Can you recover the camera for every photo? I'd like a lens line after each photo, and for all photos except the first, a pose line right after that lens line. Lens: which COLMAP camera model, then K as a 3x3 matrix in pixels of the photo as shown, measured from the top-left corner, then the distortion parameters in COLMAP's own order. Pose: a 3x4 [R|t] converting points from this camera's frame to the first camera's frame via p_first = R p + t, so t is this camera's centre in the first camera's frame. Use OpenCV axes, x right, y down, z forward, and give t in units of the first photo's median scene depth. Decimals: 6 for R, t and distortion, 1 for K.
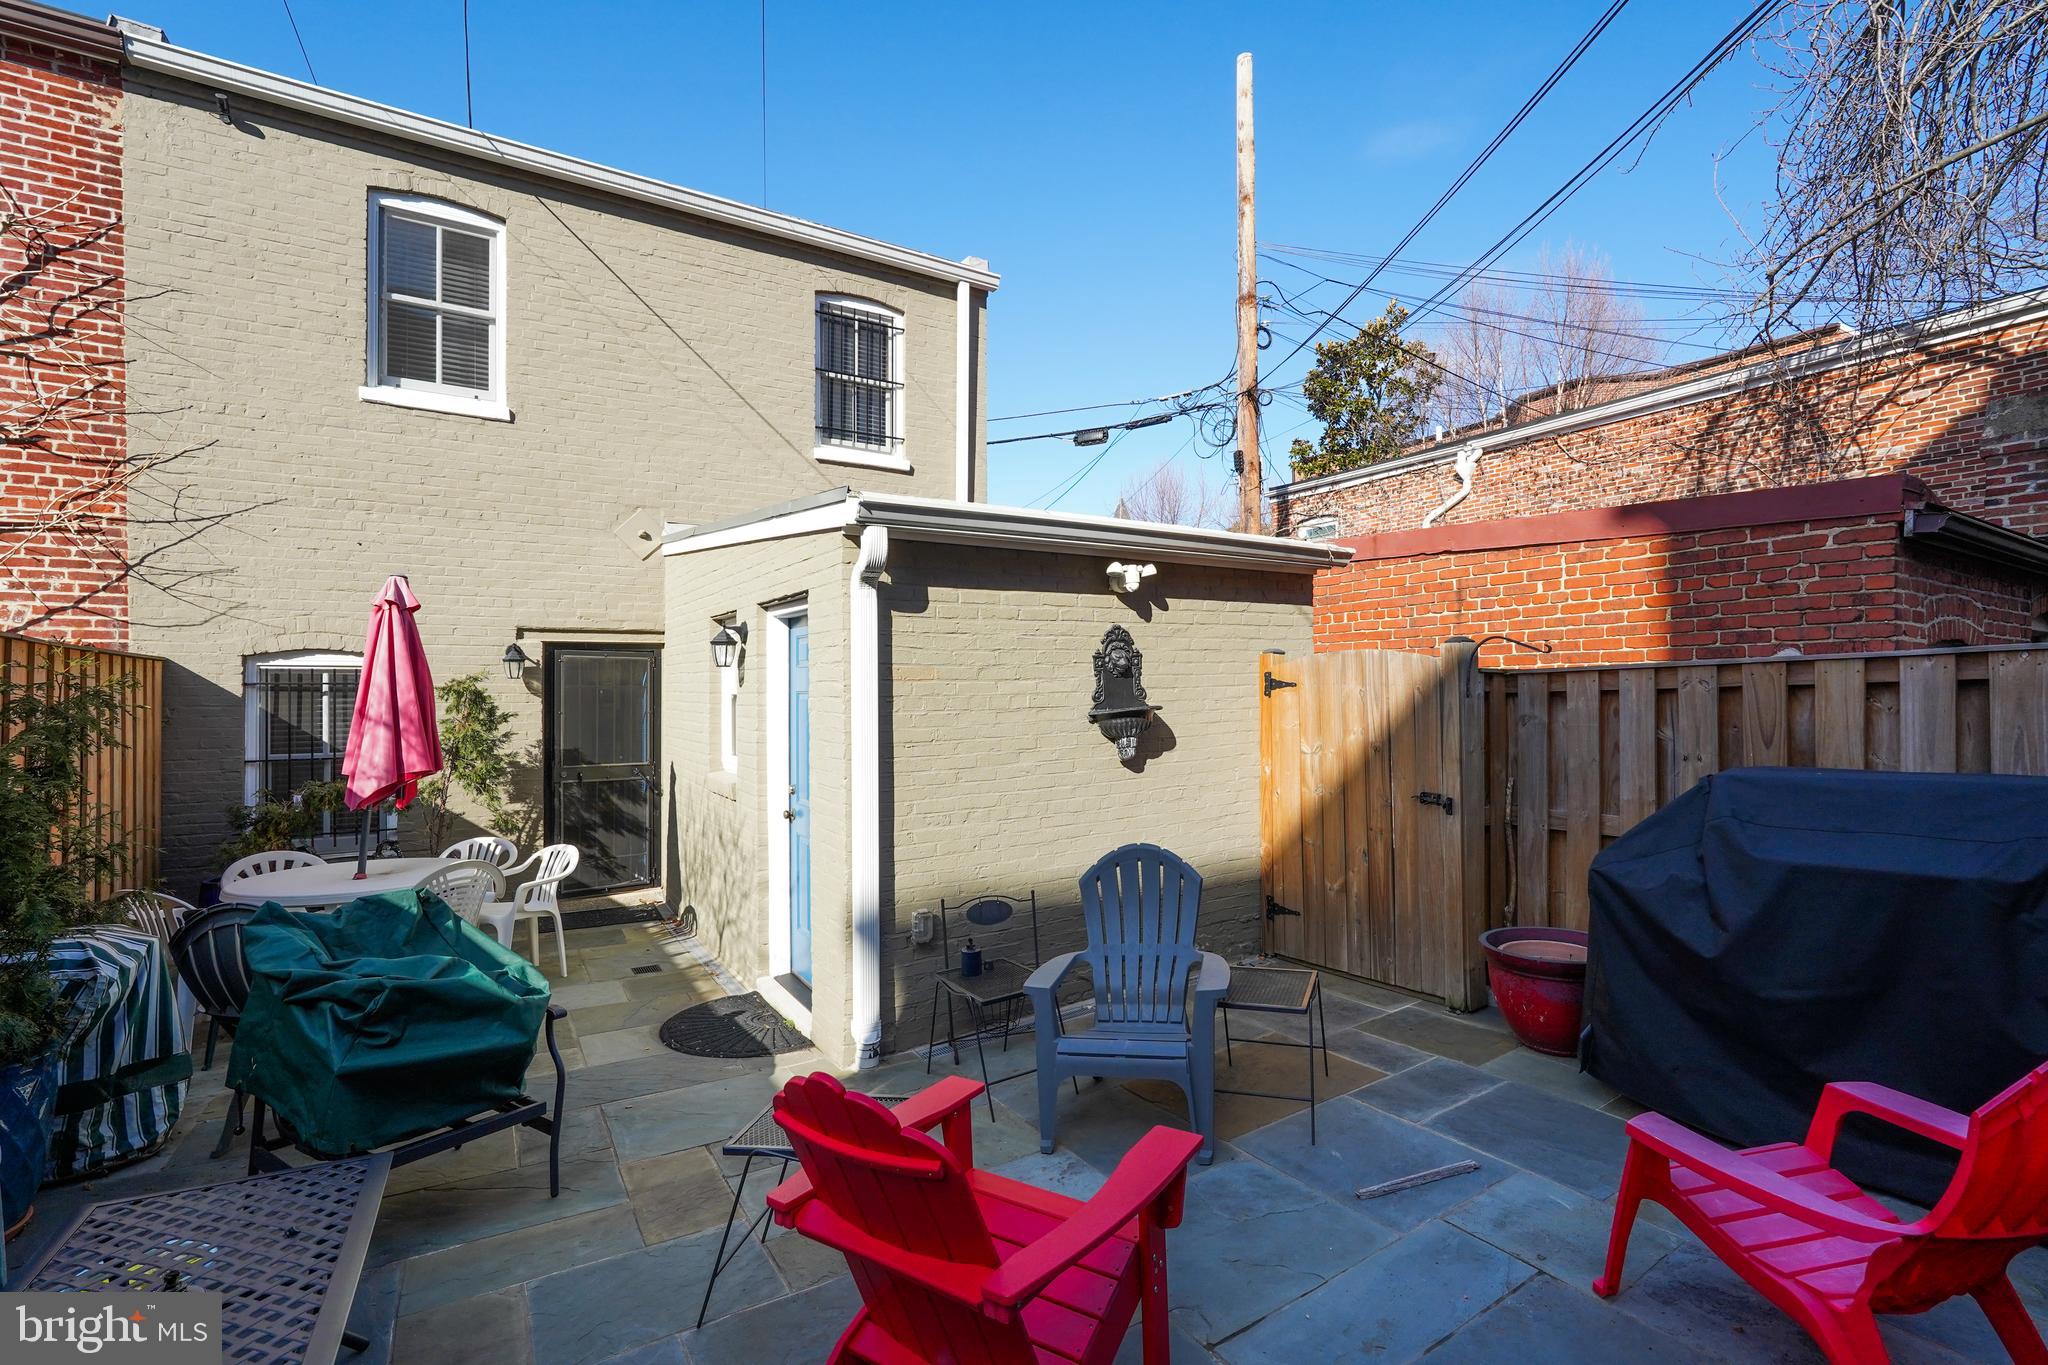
lens RADIAL K [[911.9, 0, 990.3], [0, 911.9, 679.8], [0, 0, 1]] dist [-0.019910, 0.009564]
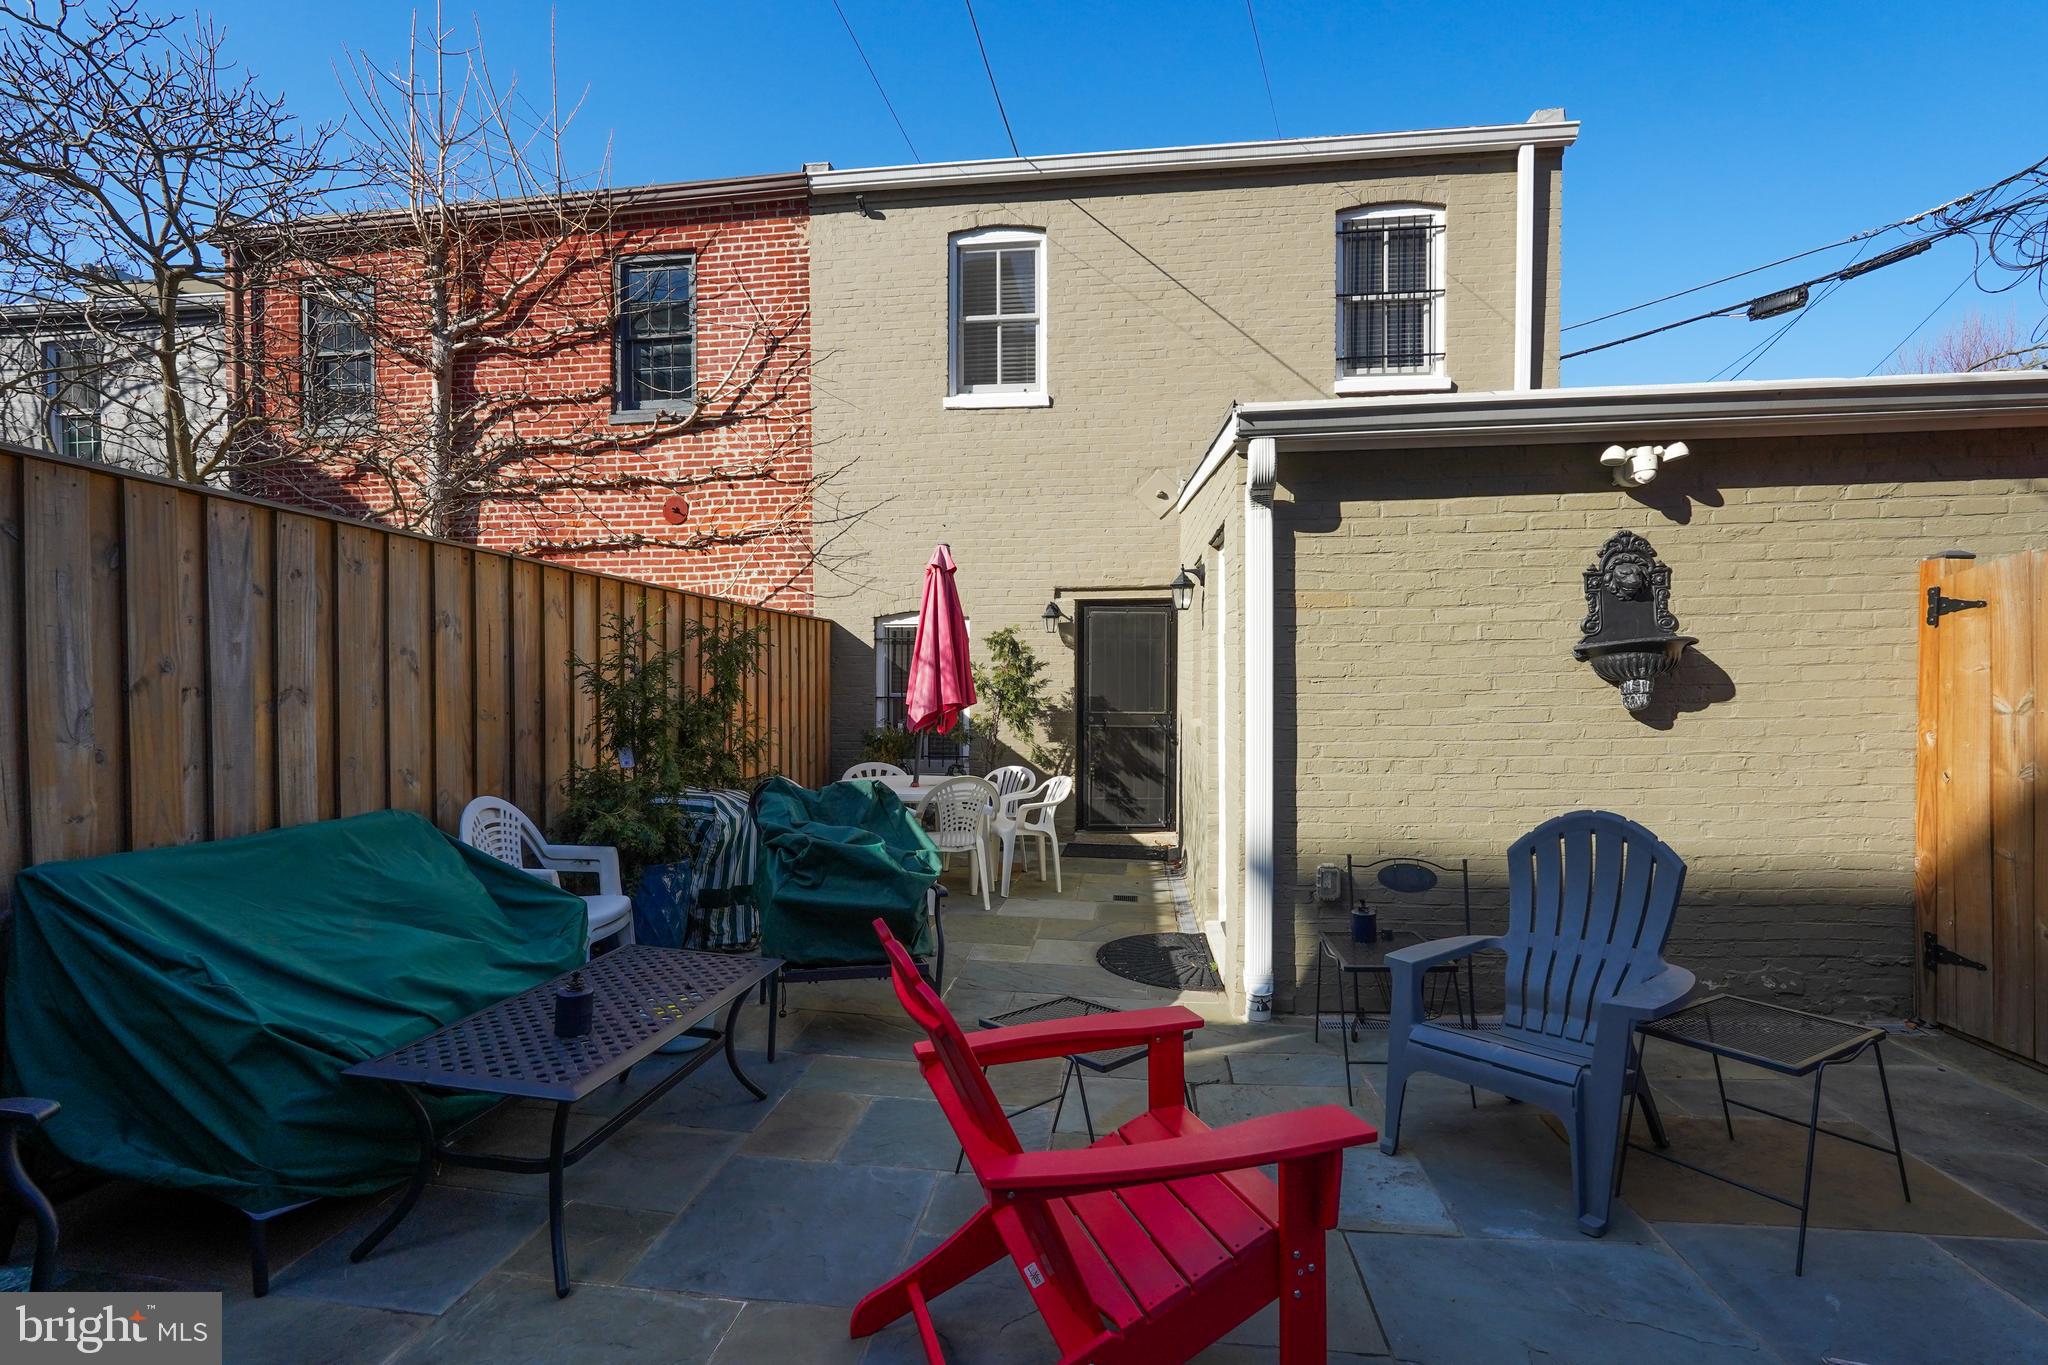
lens RADIAL K [[911.9, 0, 990.3], [0, 911.9, 679.8], [0, 0, 1]] dist [-0.019910, 0.009564]
pose [[0.779254, 0.015152, -0.626525, 0.151325], [0.000713, 0.999686, 0.025063, 0.032908], [0.626708, -0.019977, 0.778998, 0.066514]]
